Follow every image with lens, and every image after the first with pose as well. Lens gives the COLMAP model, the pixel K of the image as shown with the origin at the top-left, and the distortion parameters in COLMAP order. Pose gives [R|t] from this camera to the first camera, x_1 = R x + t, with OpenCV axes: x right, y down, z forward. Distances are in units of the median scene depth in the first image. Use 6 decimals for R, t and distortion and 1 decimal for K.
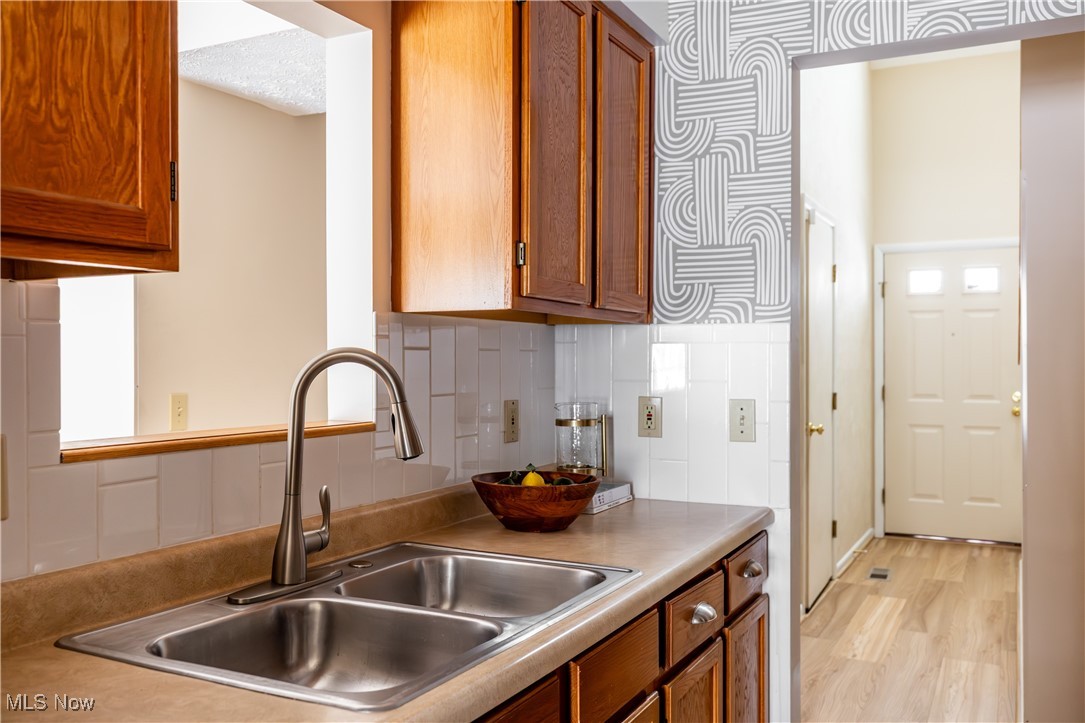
lens RADIAL K [[940.8, 0, 541.4], [0, 940.8, 353.8], [0, 0, 1]] dist [0.012401, 0.016250]
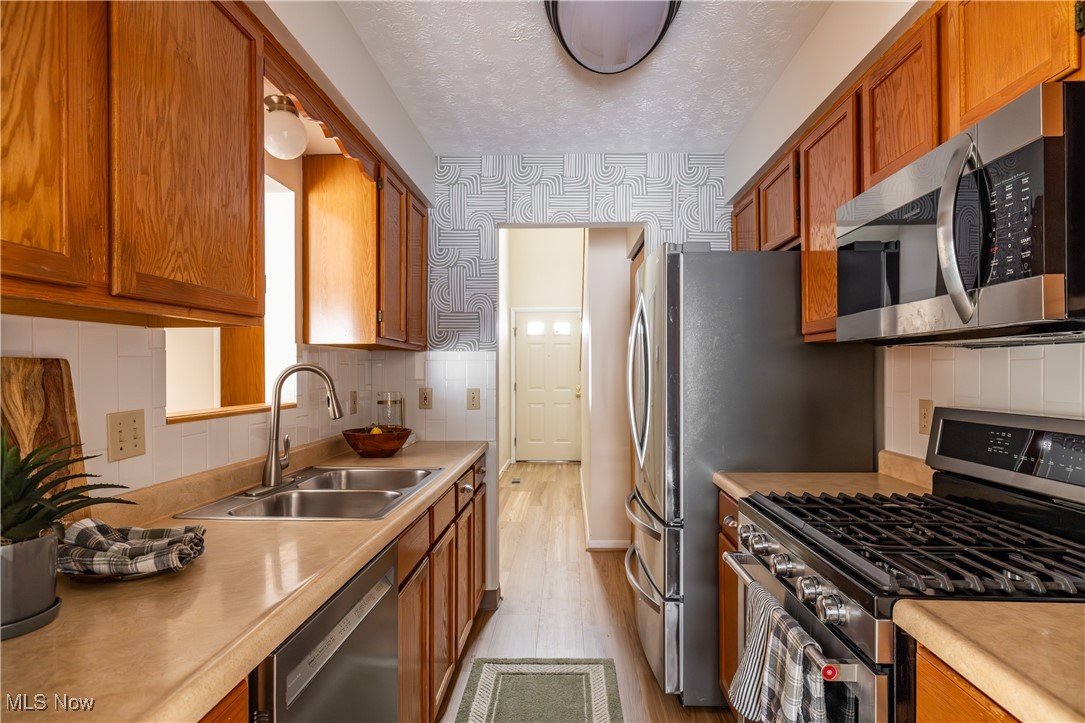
lens RADIAL K [[594.4, 0, 542.5], [0, 594.4, 361.5], [0, 0, 1]] dist [-0.001182, -0.000009]
pose [[0.908226, 0.003921, 0.418461, -0.192993], [-0.001044, 0.999974, -0.007103, -0.001043], [-0.418478, 0.006014, 0.908207, -0.232004]]
